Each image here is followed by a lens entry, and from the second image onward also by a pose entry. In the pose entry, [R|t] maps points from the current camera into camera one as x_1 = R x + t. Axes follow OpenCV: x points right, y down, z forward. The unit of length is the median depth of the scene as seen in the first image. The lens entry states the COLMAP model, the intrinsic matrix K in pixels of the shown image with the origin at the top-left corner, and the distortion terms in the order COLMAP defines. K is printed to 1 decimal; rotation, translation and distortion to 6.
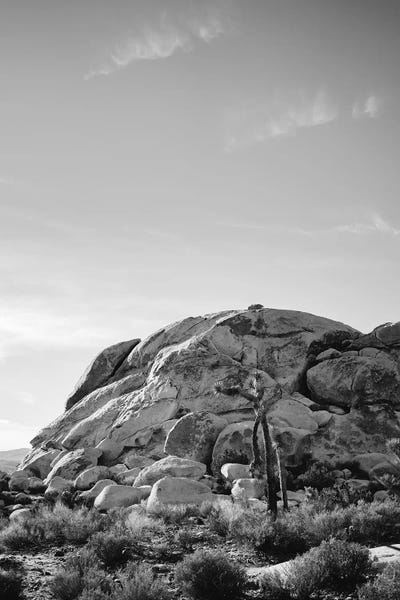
lens RADIAL K [[613.6, 0, 200.0], [0, 613.6, 300.0], [0, 0, 1]] dist [0.008950, -0.001753]
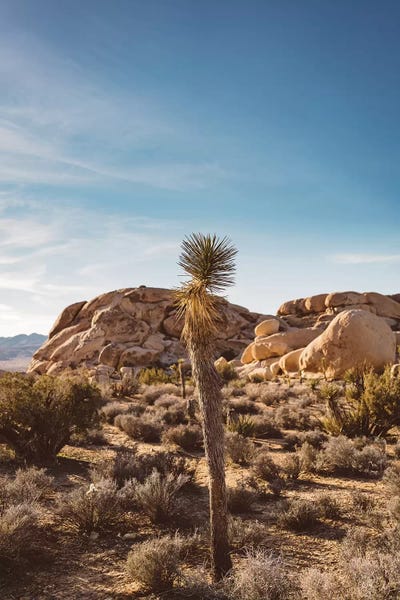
lens RADIAL K [[613.6, 0, 200.0], [0, 613.6, 300.0], [0, 0, 1]] dist [0.008950, -0.001753]
pose [[0.996825, -0.054959, 0.057616, 0.167260], [0.042792, 0.979982, 0.194433, -0.342177], [-0.067148, -0.191350, 0.979222, -1.021795]]
